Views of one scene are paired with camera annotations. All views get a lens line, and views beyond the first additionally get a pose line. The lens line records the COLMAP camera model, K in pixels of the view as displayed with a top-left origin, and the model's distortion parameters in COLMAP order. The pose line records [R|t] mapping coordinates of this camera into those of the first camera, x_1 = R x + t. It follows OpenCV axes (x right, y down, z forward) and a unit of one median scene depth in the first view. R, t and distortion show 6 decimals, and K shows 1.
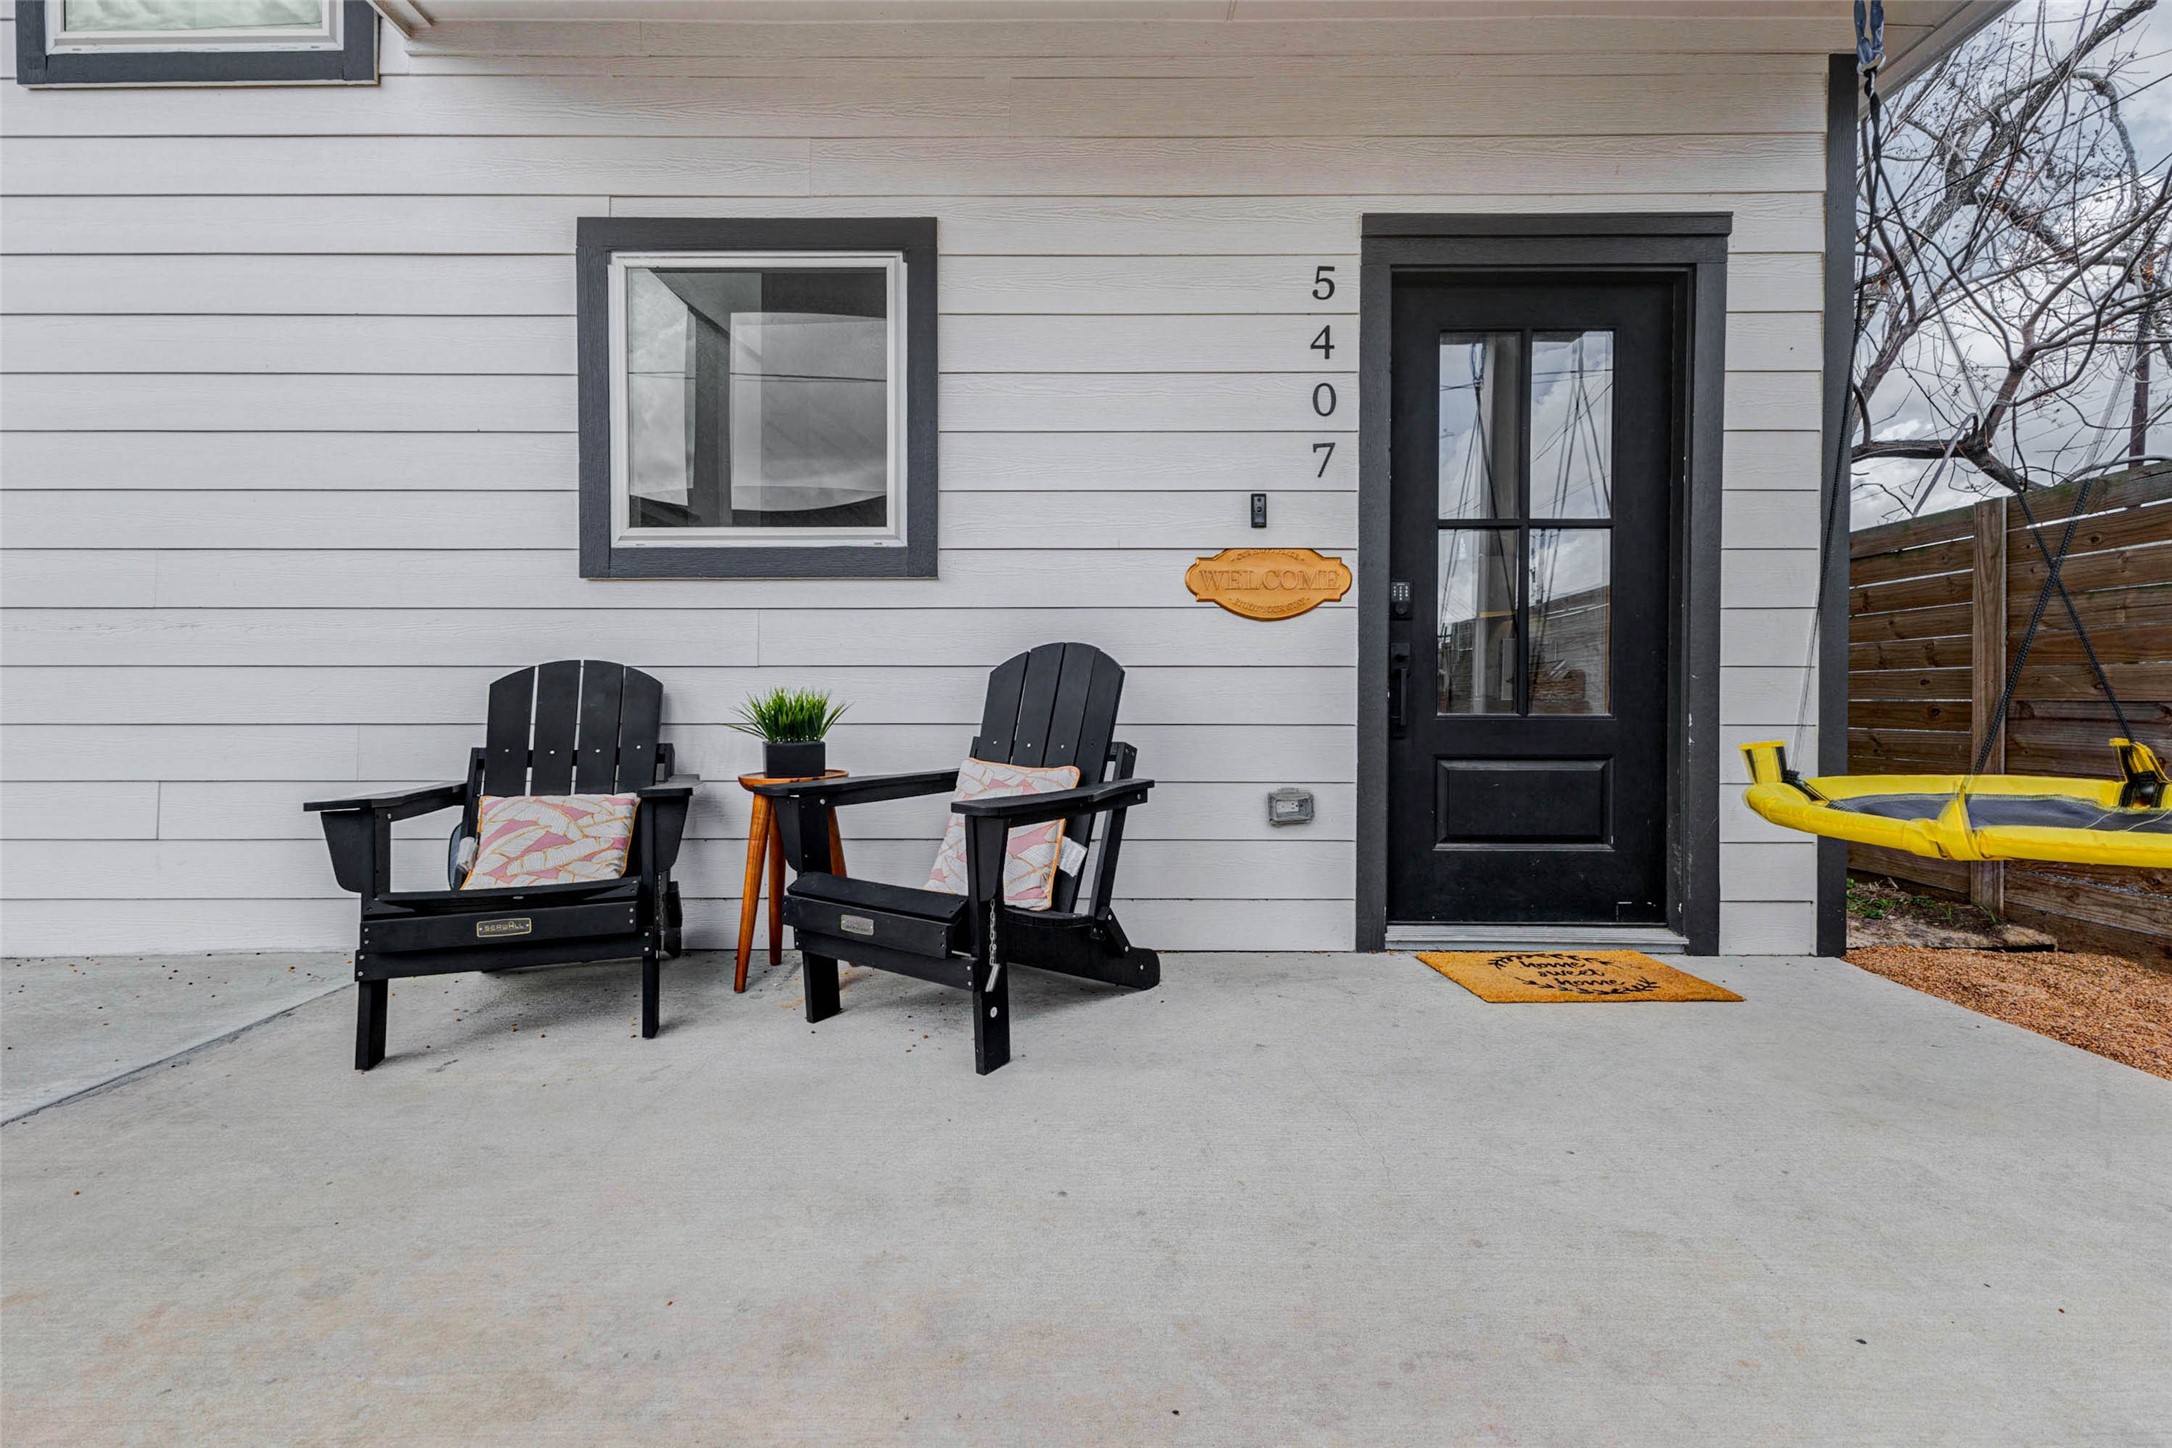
lens RADIAL K [[919.4, 0, 1083.2], [0, 919.4, 712.8], [0, 0, 1]] dist [0.001847, -0.000075]
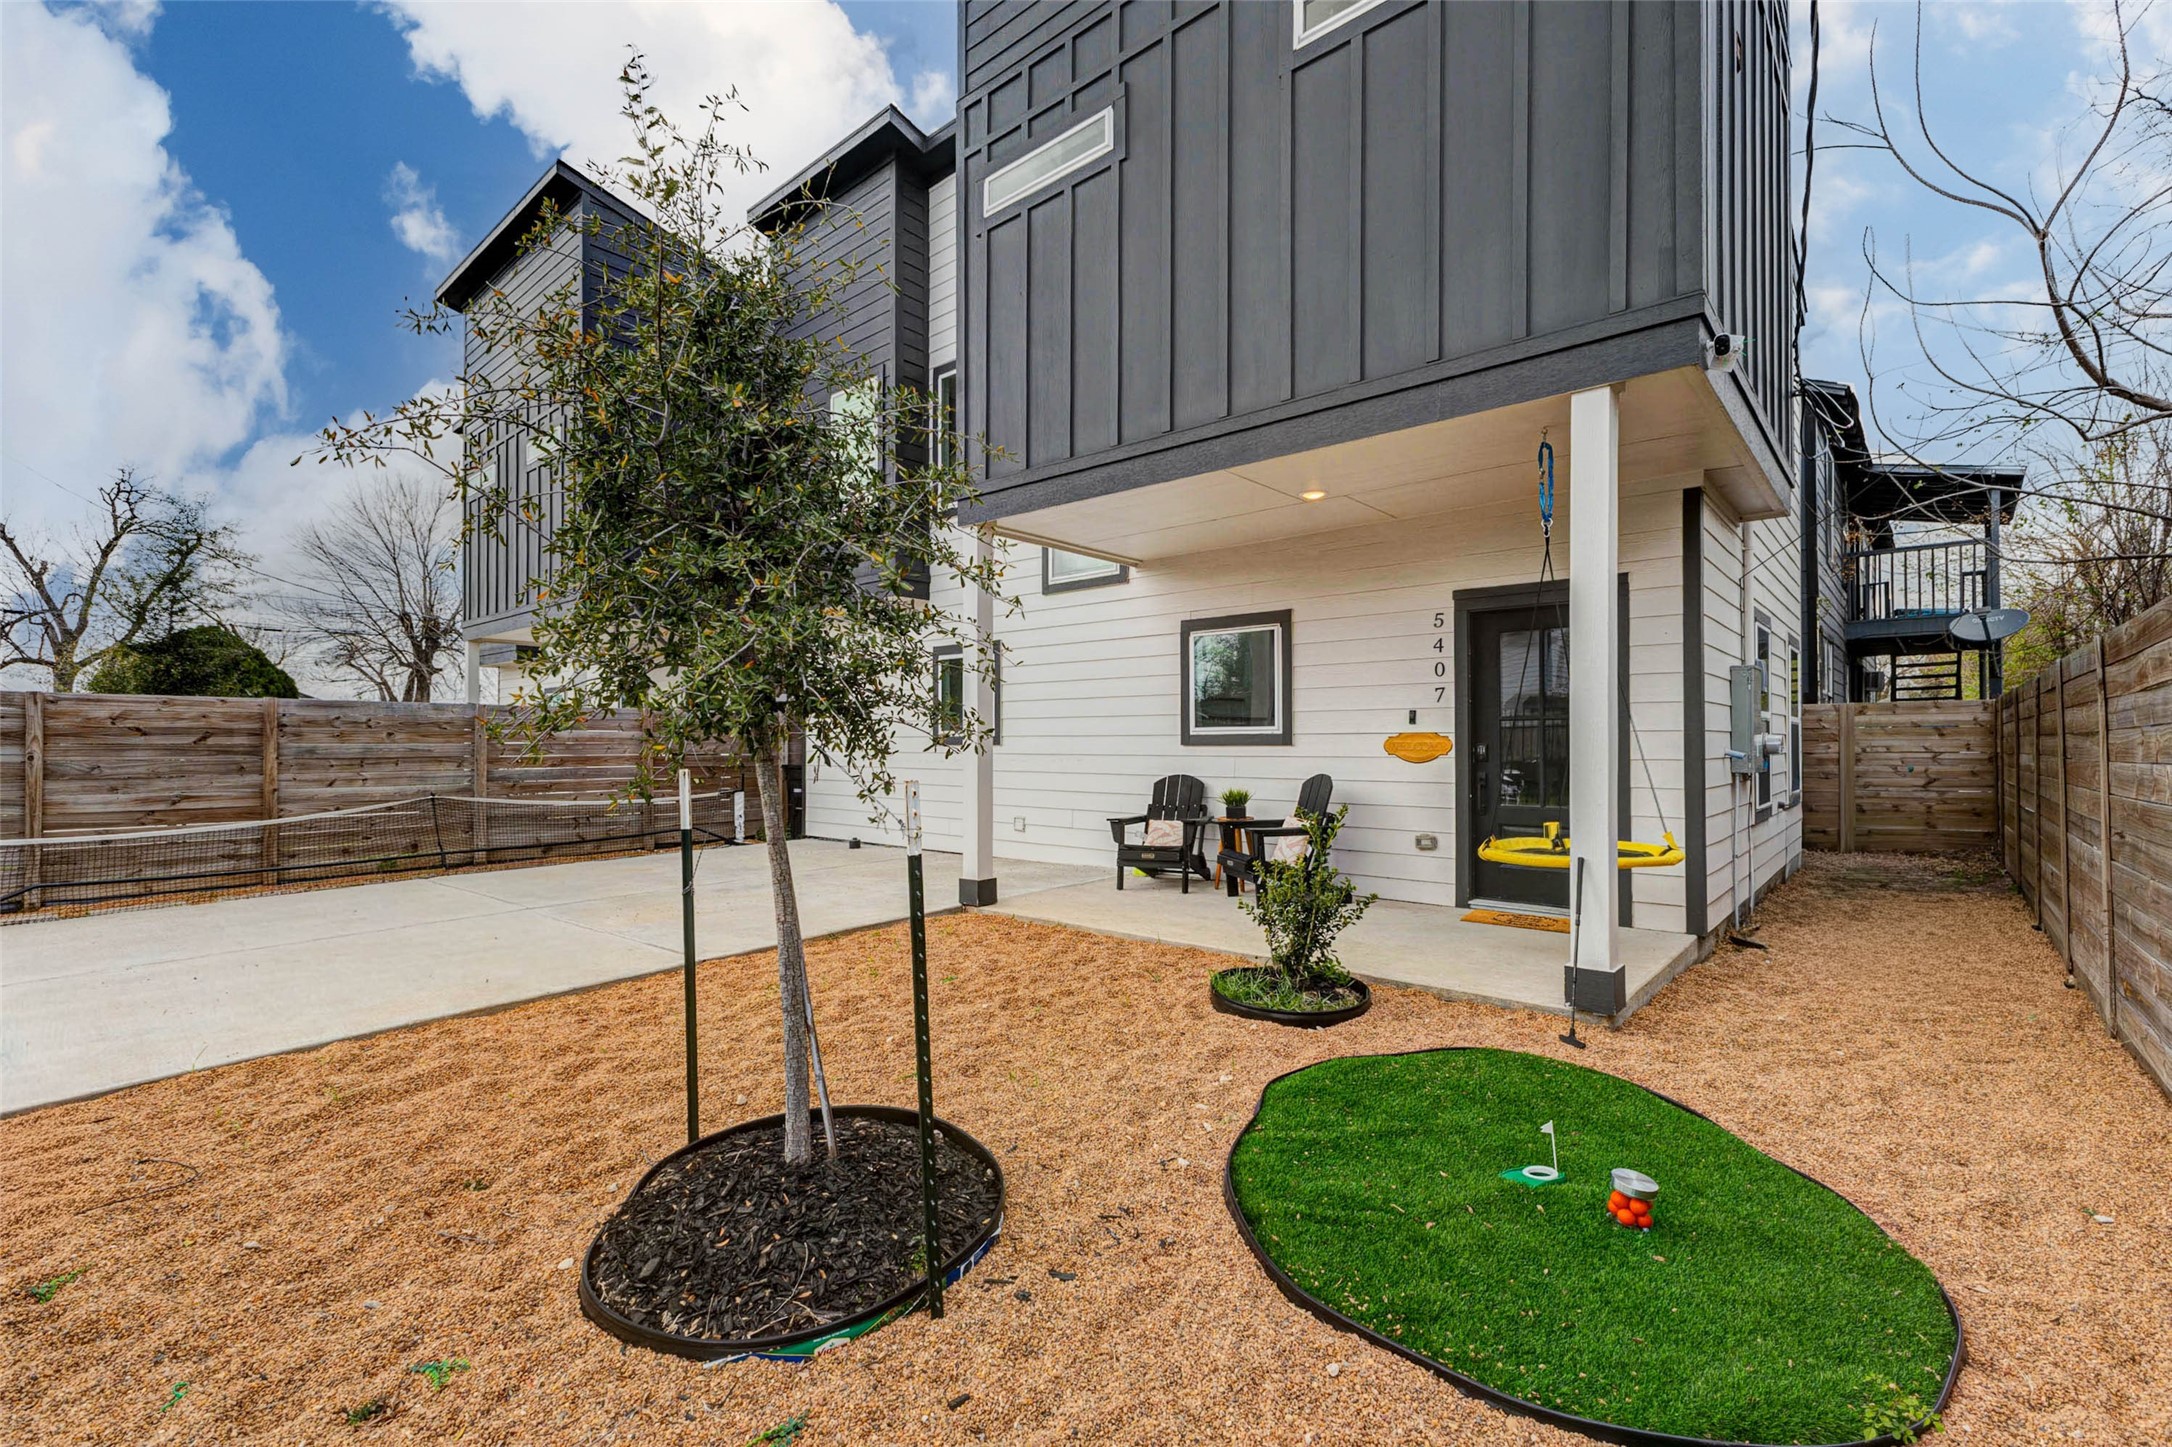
lens RADIAL K [[959.1, 0, 1101.7], [0, 959.1, 730.7], [0, 0, 1]] dist [0.001228, 0.000044]
pose [[0.761682, -0.009478, -0.647882, 1.205392], [-0.009445, 0.999624, -0.025727, -0.113572], [0.647882, 0.025716, 0.761306, -1.439794]]
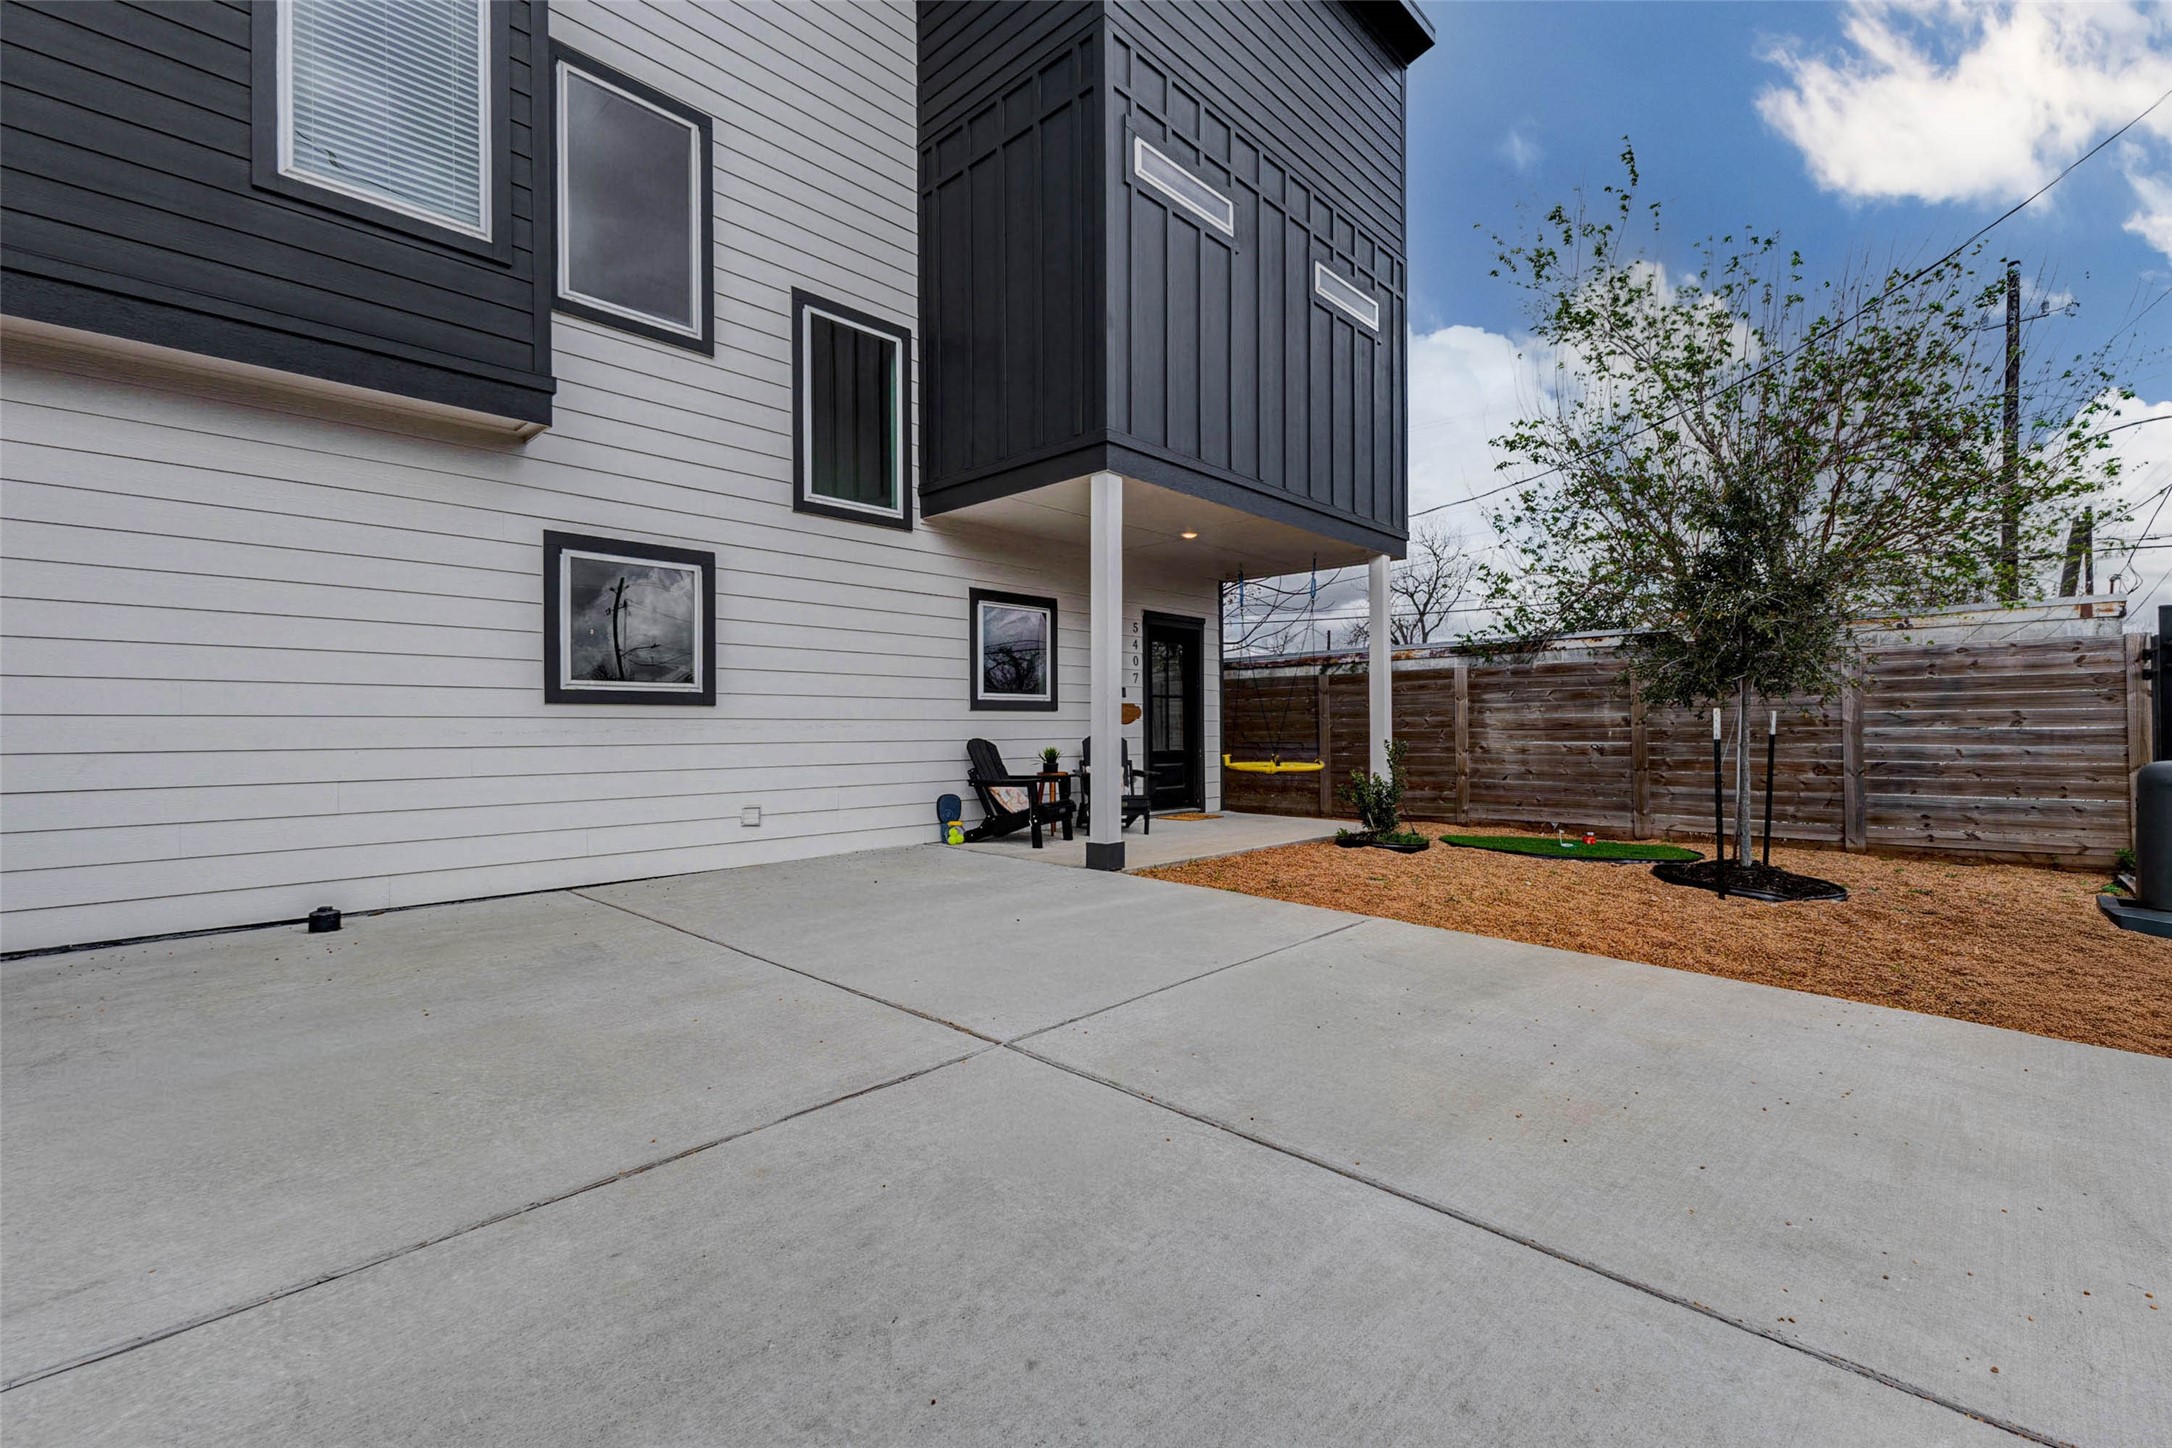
lens RADIAL K [[959.1, 0, 1101.7], [0, 959.1, 731.2], [0, 0, 1]] dist [0.001228, 0.000044]
pose [[0.672639, -0.007551, 0.739932, -2.522344], [0.025936, 0.999574, -0.013377, -0.028287], [-0.739516, 0.028189, 0.672549, -1.347001]]
